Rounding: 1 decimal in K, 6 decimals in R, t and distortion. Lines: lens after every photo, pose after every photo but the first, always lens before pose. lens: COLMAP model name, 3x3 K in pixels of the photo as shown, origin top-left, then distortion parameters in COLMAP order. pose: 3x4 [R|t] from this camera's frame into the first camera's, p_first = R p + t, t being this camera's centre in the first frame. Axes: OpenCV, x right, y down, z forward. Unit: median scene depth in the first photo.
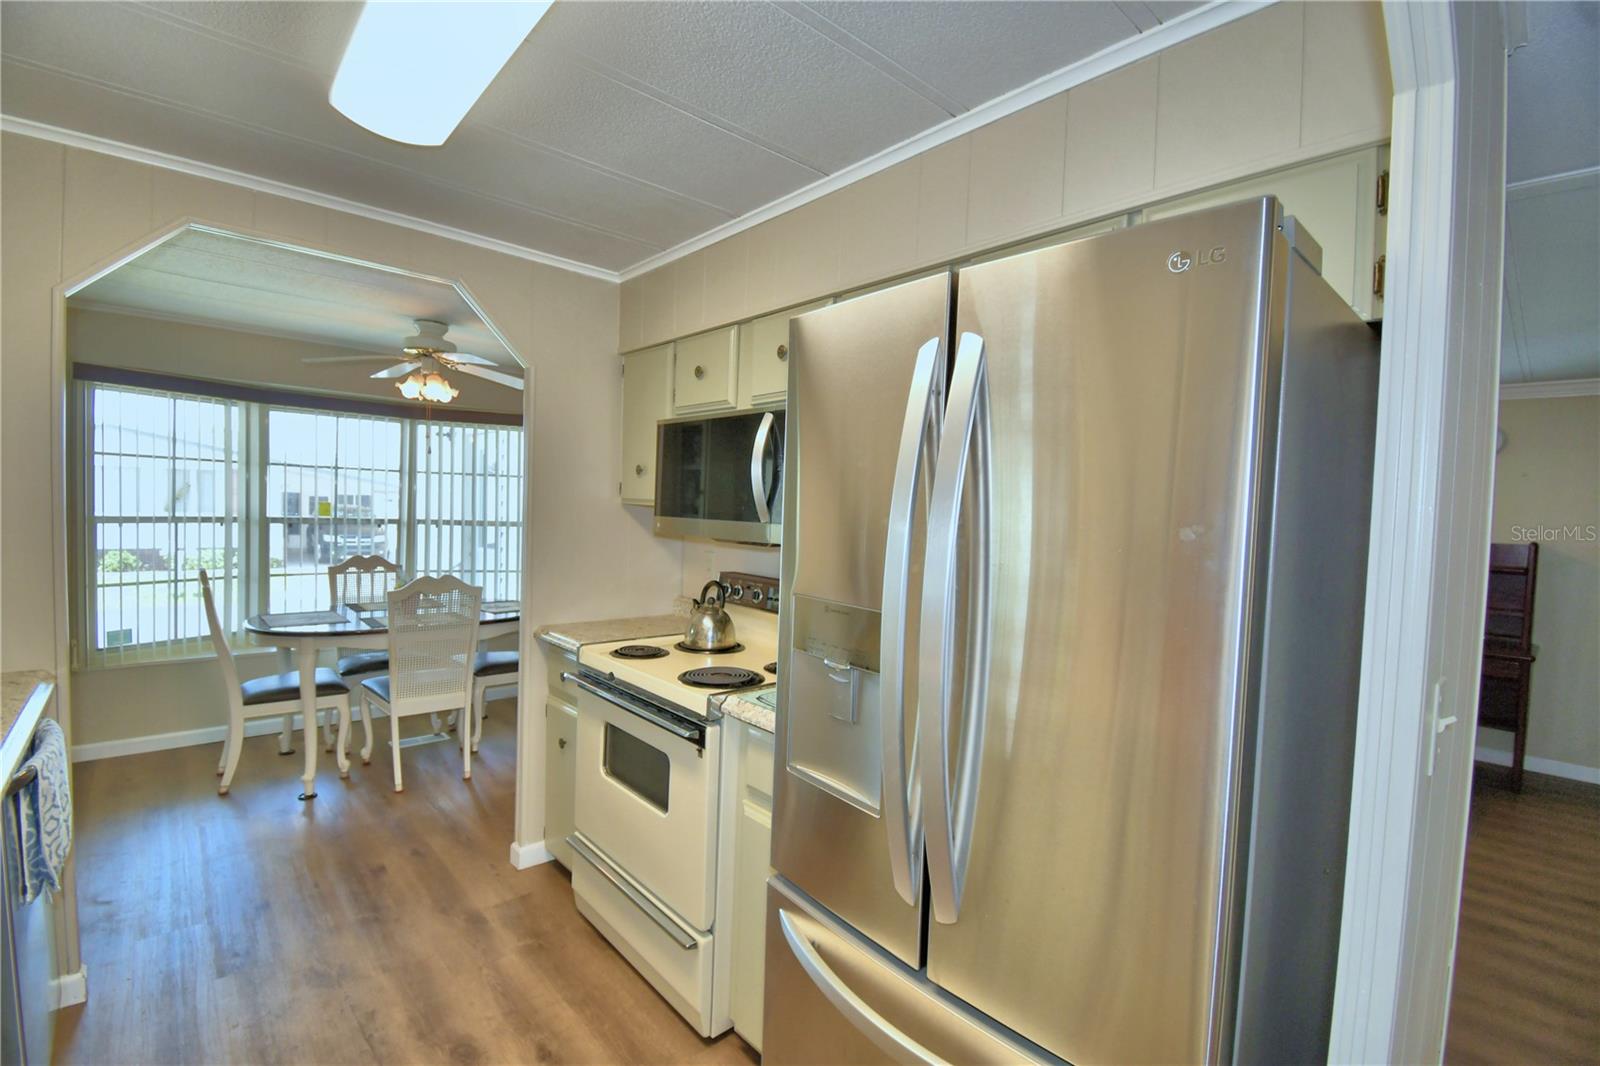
lens RADIAL K [[704.2, 0, 805.2], [0, 704.2, 525.7], [0, 0, 1]] dist [0.020850, -0.023182]
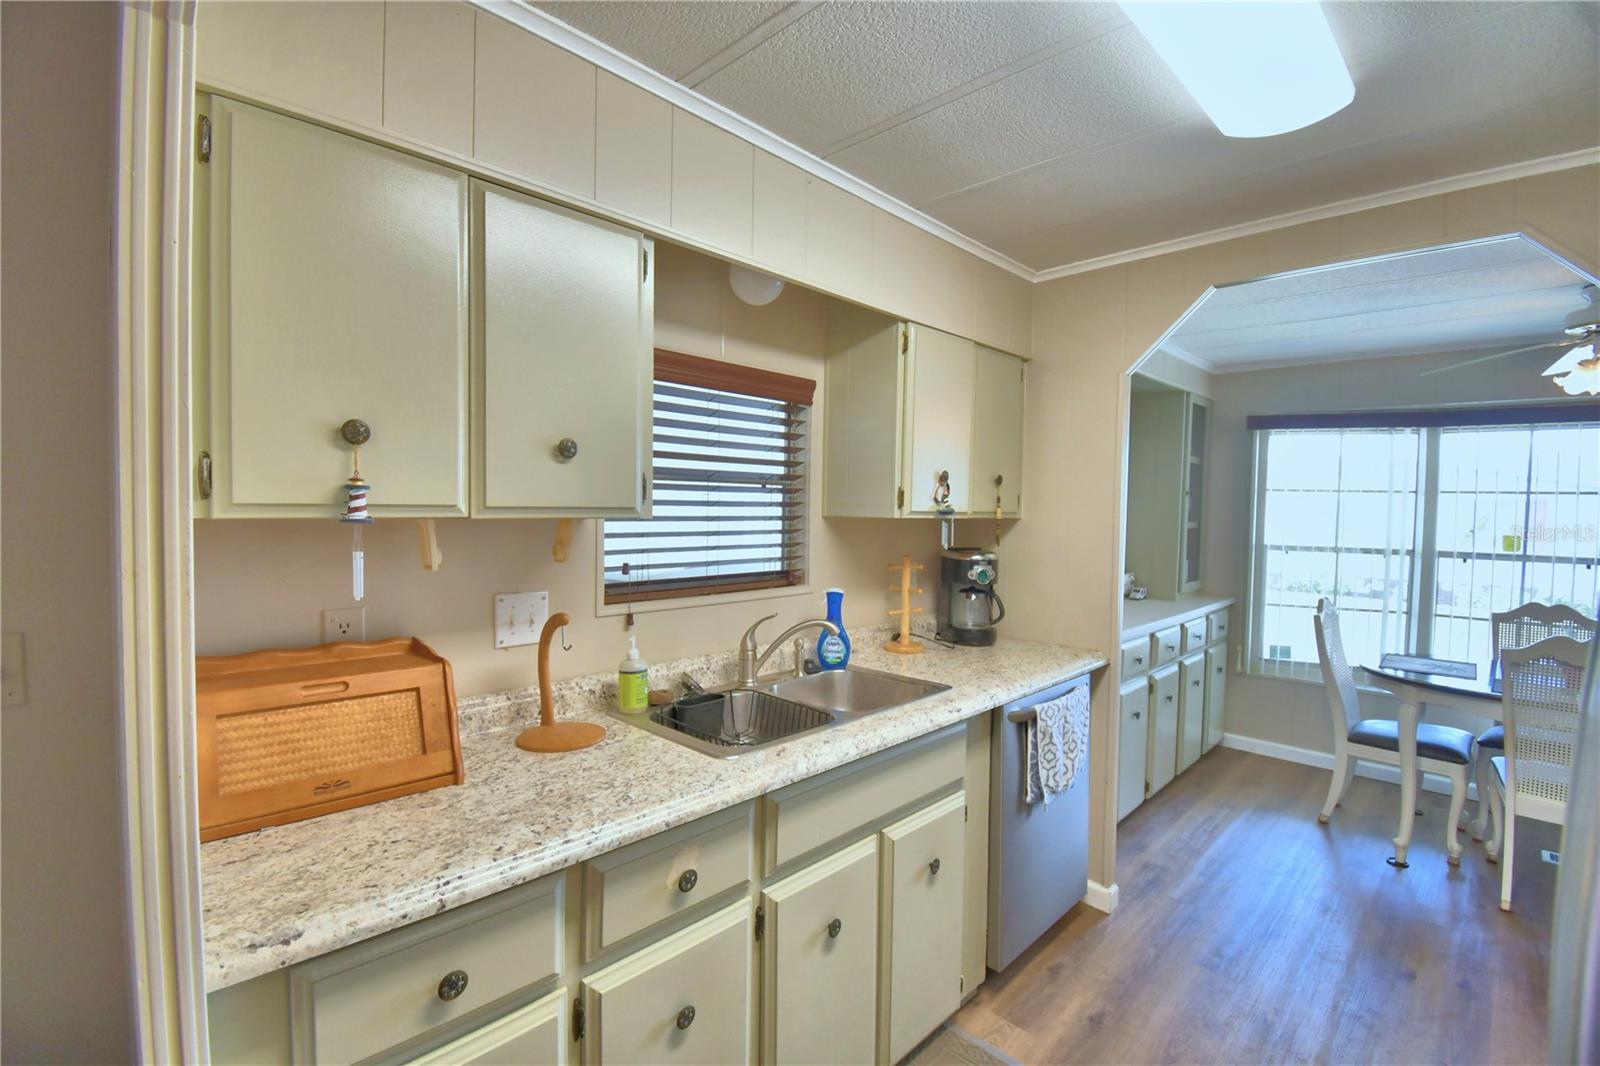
lens RADIAL K [[707.7, 0, 793.0], [0, 707.7, 529.5], [0, 0, 1]] dist [0.017588, -0.023719]
pose [[0.045890, 0.001227, -0.998946, 0.146892], [-0.046647, 0.998911, -0.000915, -0.000483], [0.997857, 0.046640, 0.045897, 0.178758]]
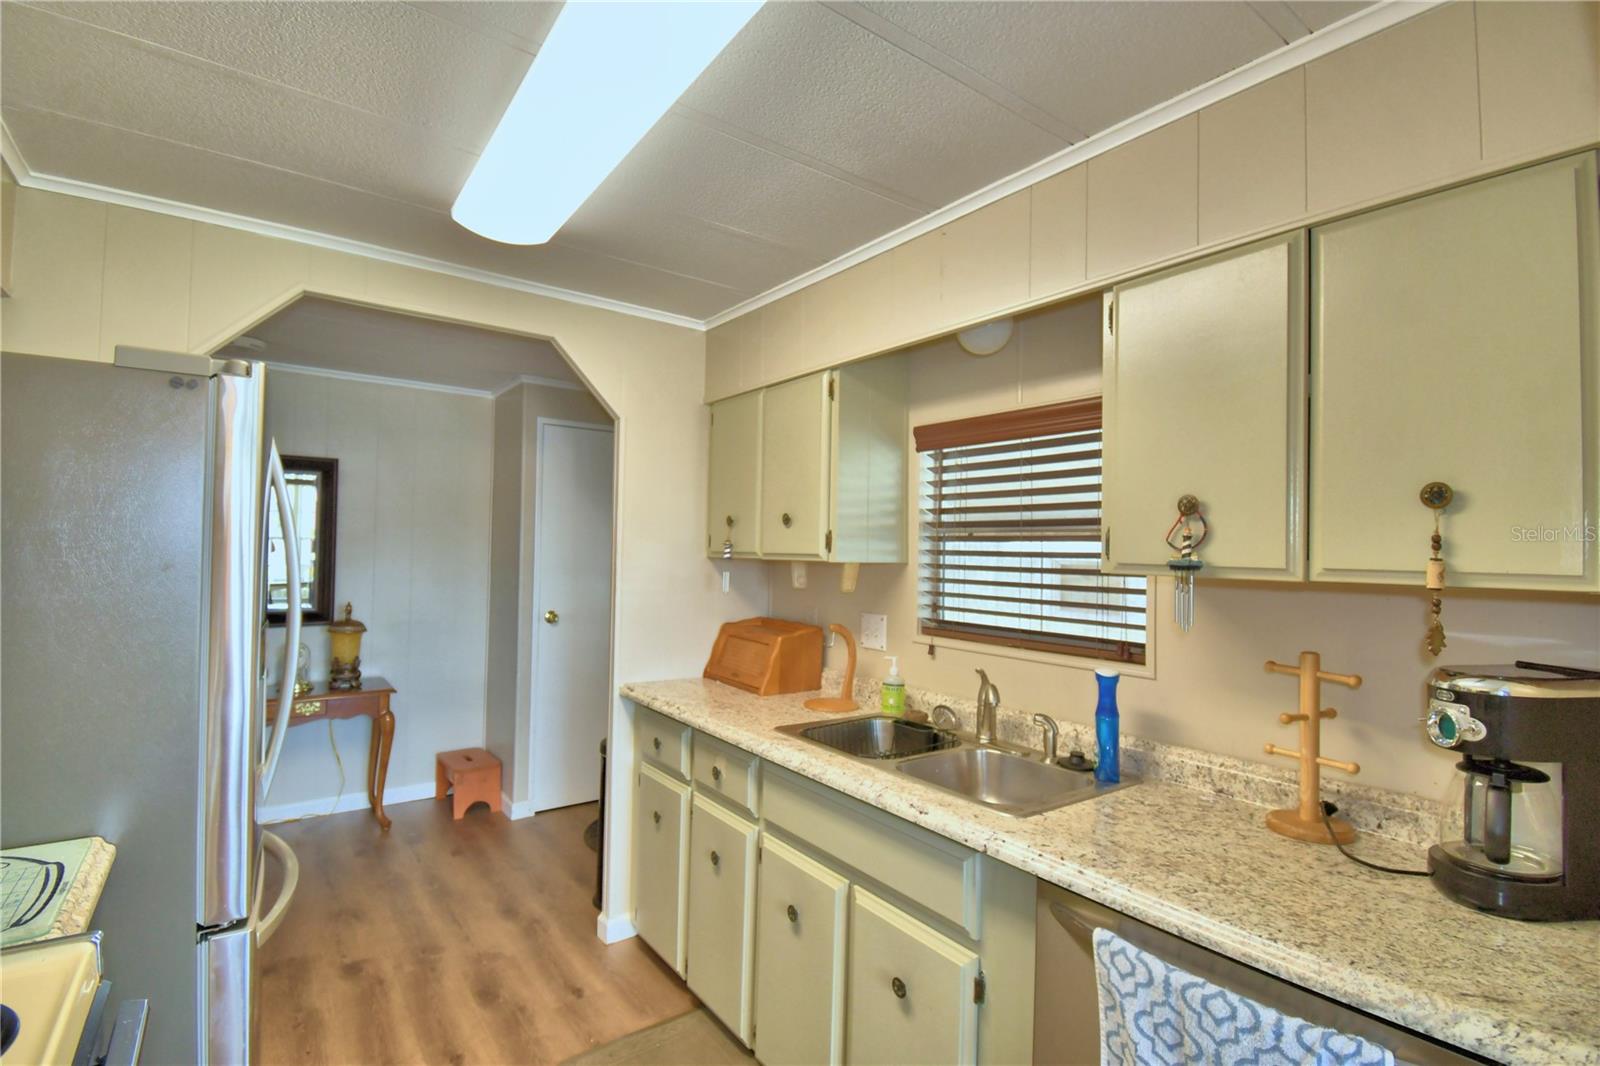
lens RADIAL K [[700.9, 0, 792.2], [0, 700.9, 535.7], [0, 0, 1]] dist [0.012525, -0.022054]
pose [[-0.994621, -0.050894, 0.090217, -0.385580], [-0.049859, 0.998662, 0.013684, -0.038730], [-0.090793, 0.009112, -0.995828, 0.812648]]
